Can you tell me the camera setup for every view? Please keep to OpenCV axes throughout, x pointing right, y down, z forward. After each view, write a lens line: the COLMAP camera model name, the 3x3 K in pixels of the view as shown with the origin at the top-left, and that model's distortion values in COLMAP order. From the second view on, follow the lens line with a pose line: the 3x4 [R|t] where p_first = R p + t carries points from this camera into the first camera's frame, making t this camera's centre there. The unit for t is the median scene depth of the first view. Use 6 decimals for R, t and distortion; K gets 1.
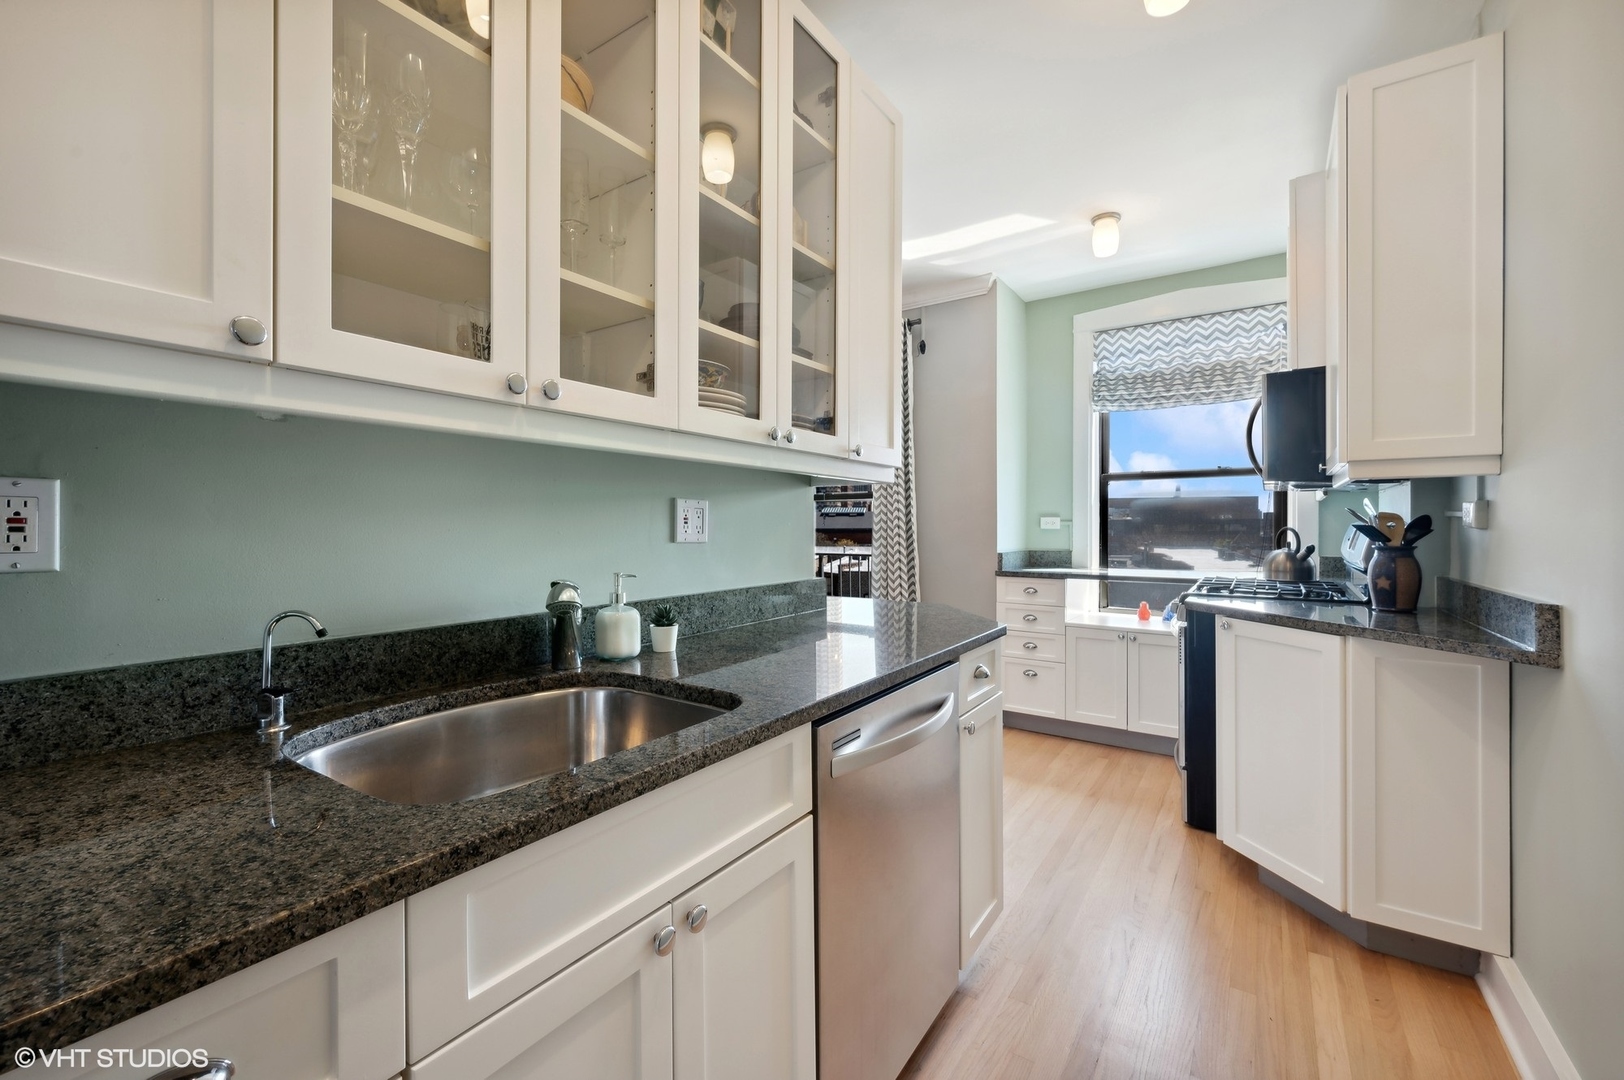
lens RADIAL K [[675.6, 0, 809.0], [0, 675.6, 528.6], [0, 0, 1]] dist [-0.005021, -0.001118]
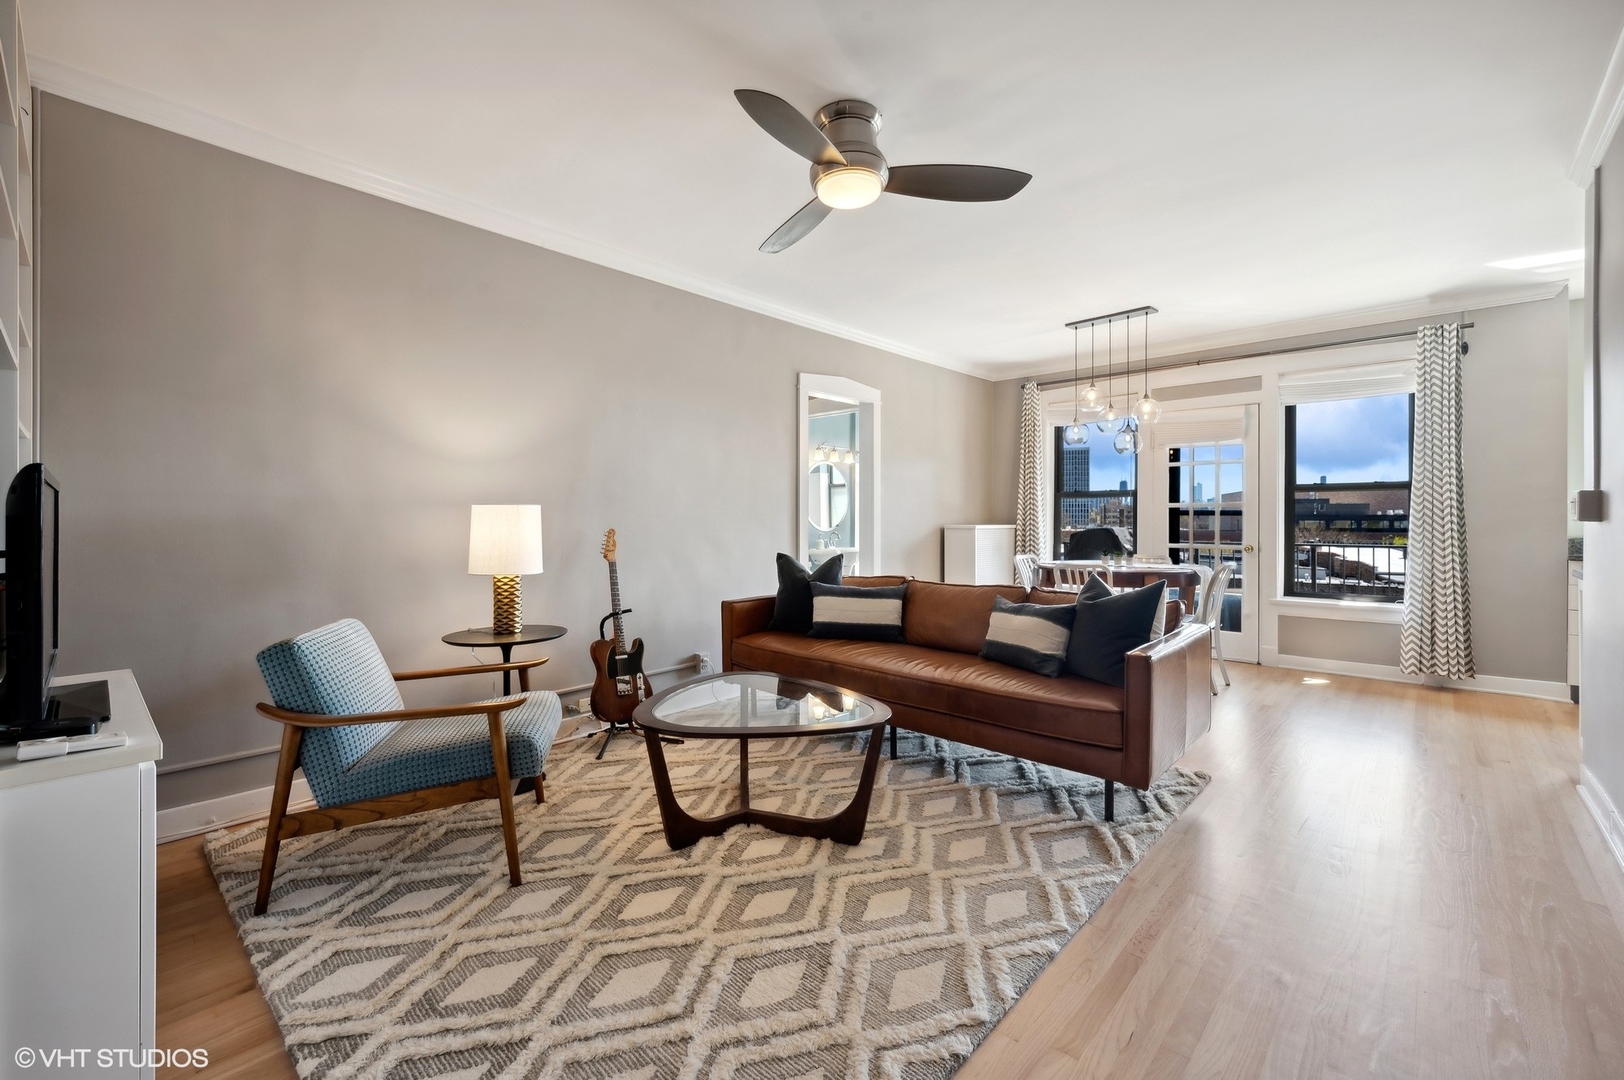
lens RADIAL K [[675.6, 0, 810.2], [0, 675.6, 529.6], [0, 0, 1]] dist [-0.005021, -0.001118]
pose [[0.989485, 0.007720, -0.144431, -0.742556], [-0.006211, 0.999921, 0.010897, 0.015777], [0.144504, -0.009886, 0.989455, -0.228270]]
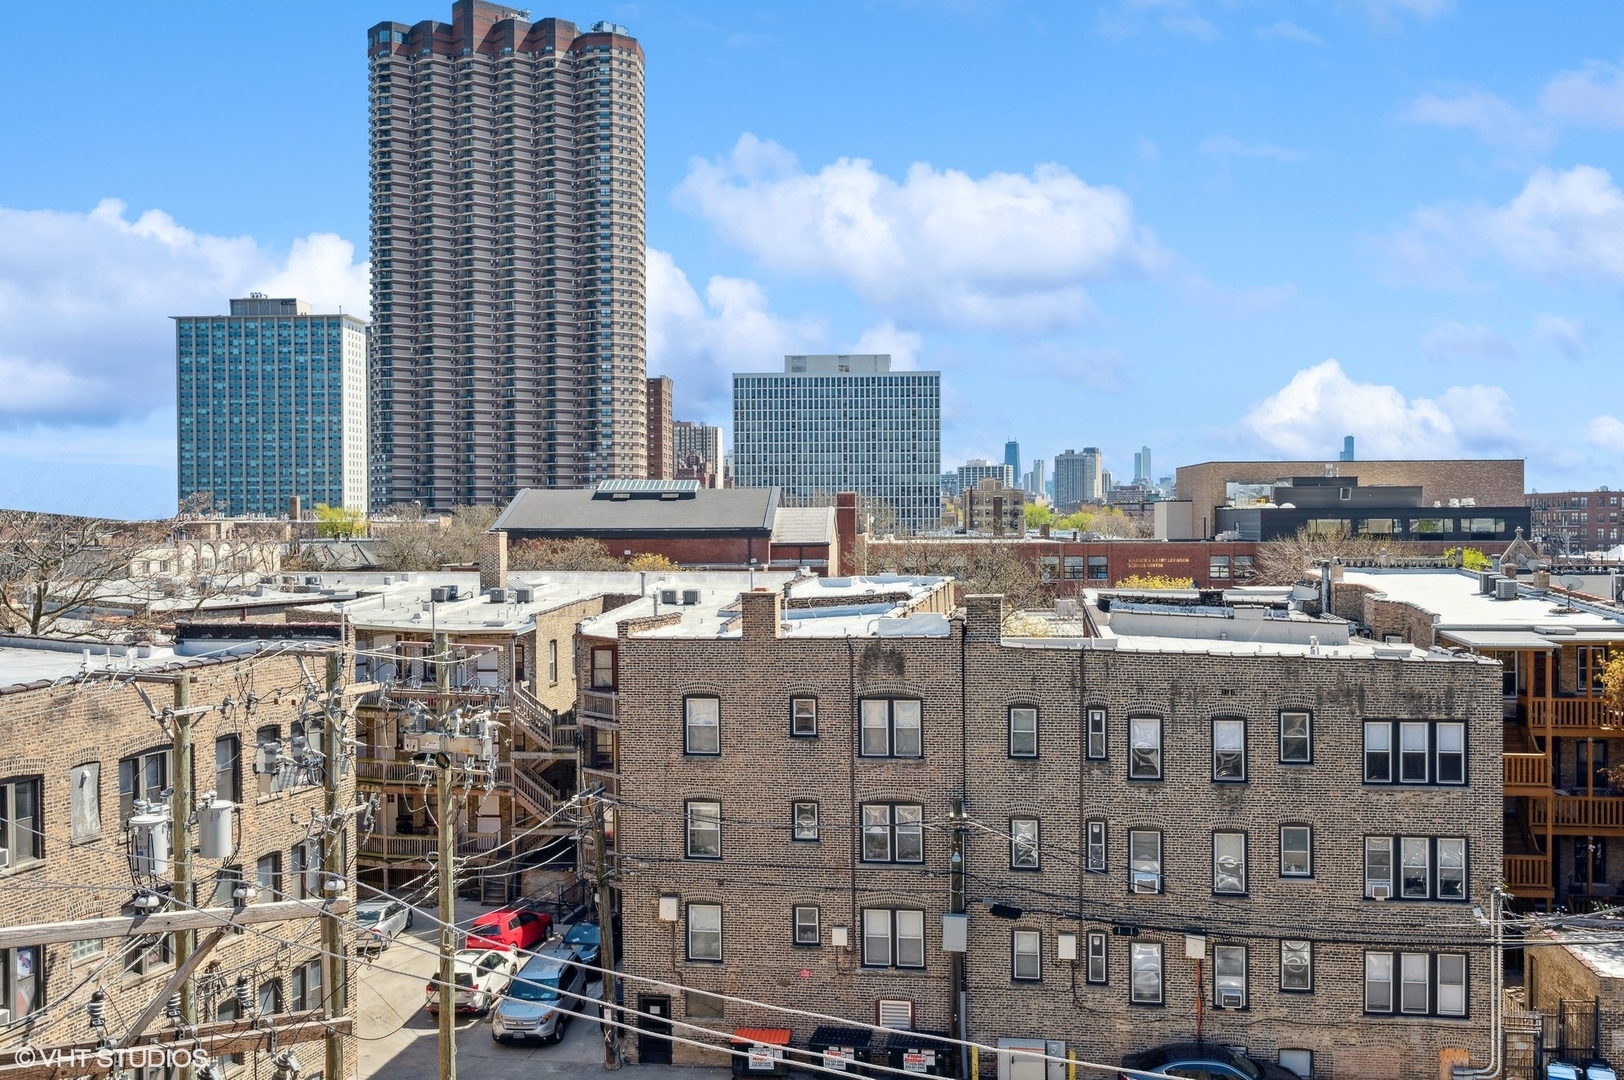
lens RADIAL K [[1457.2, 0, 805.8], [0, 1457.2, 536.7], [0, 0, 1]] dist [-0.007423, -0.011538]
pose [[0.989002, -0.002476, 0.147881, 0.250027], [0.001566, 0.999979, 0.006274, -0.012935], [-0.147893, -0.005973, 0.988985, 1.449573]]
